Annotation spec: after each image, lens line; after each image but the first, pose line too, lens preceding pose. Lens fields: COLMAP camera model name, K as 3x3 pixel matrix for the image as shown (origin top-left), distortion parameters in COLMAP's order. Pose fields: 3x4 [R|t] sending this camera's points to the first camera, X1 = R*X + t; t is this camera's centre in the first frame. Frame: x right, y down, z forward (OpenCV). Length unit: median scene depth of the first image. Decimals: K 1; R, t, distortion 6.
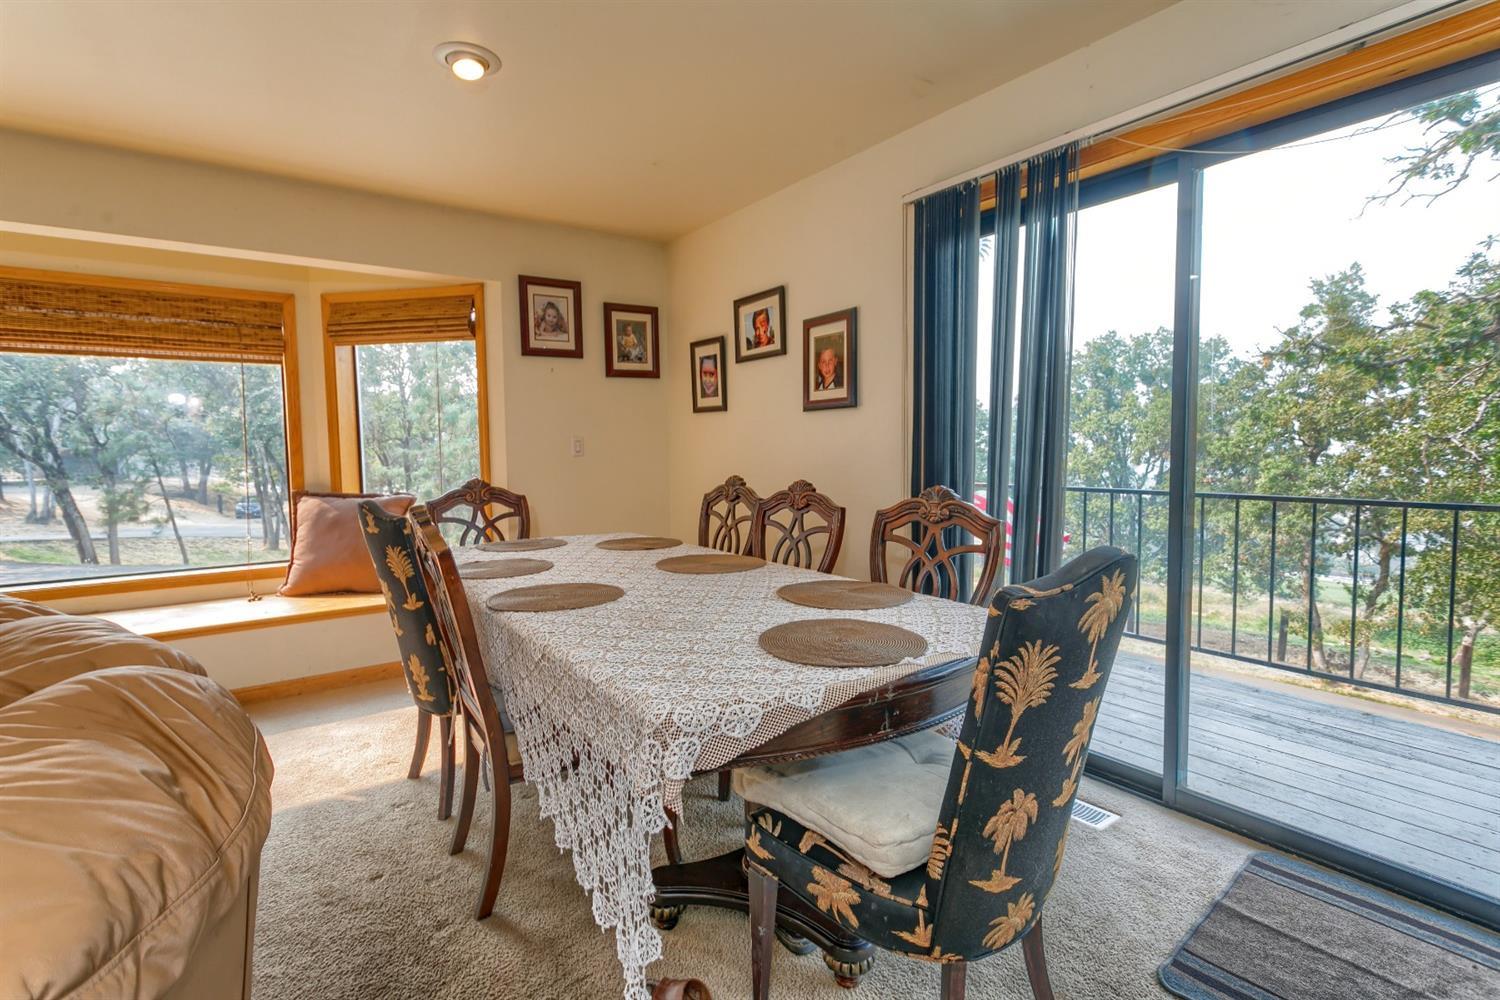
lens RADIAL K [[699.6, 0, 752.6], [0, 699.6, 484.7], [0, 0, 1]] dist [0.004059, 0.000365]
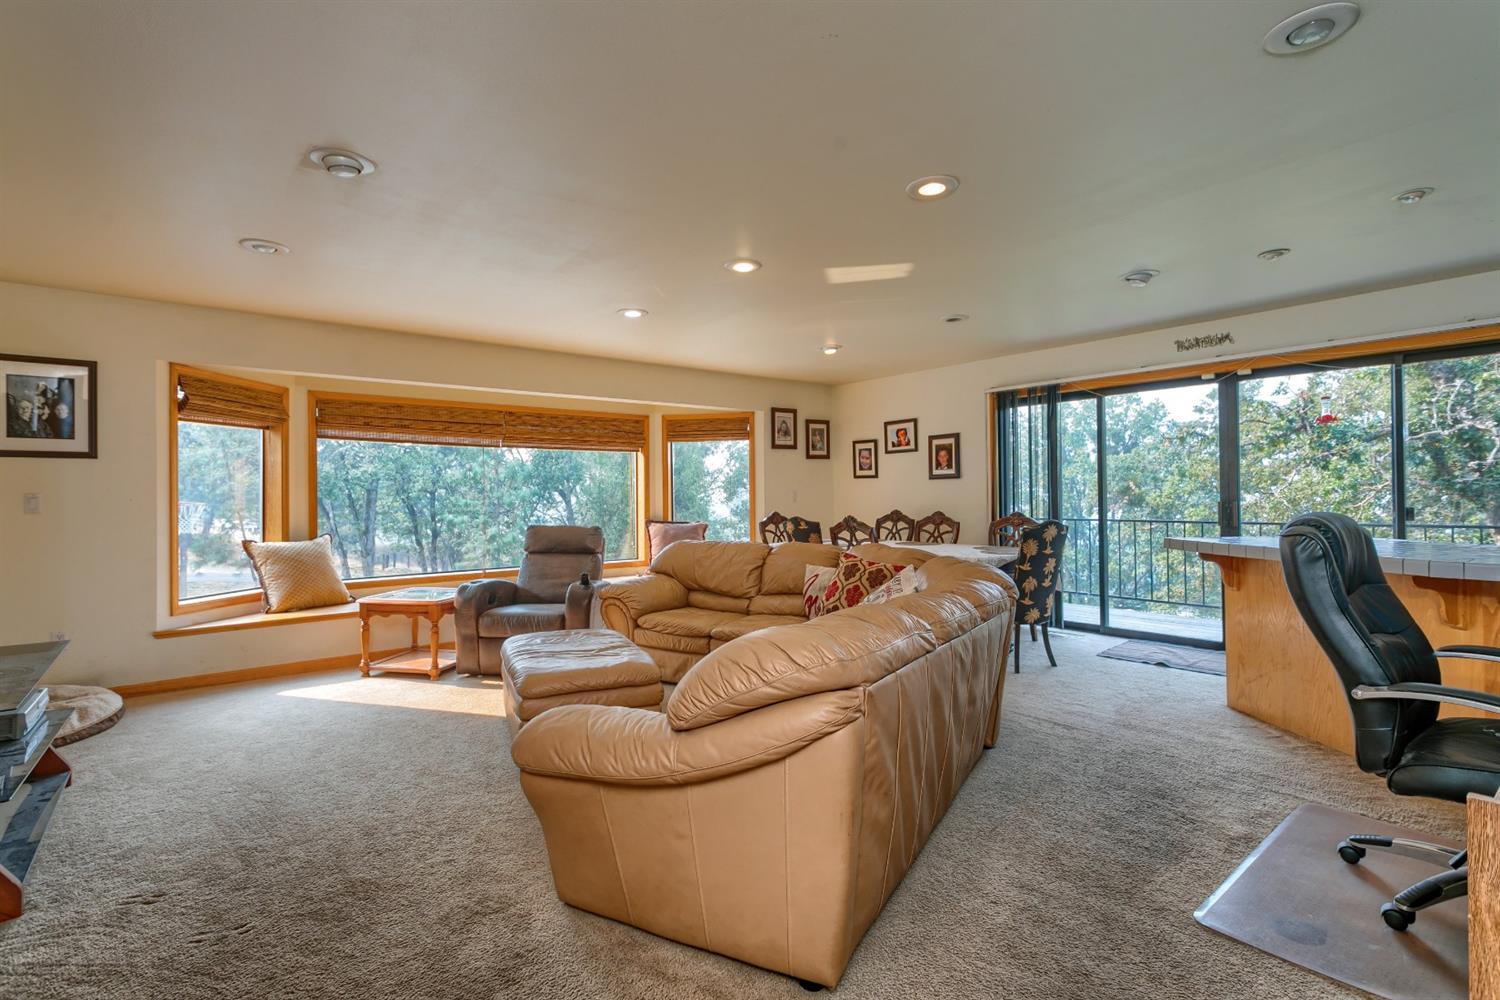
lens RADIAL K [[699.6, 0, 750.5], [0, 699.6, 511.2], [0, 0, 1]] dist [0.004059, 0.000365]
pose [[0.998717, 0.000543, 0.050640, -0.509539], [0.001308, 0.999332, -0.036511, 0.059764], [-0.050626, 0.036530, 0.998049, -0.950977]]
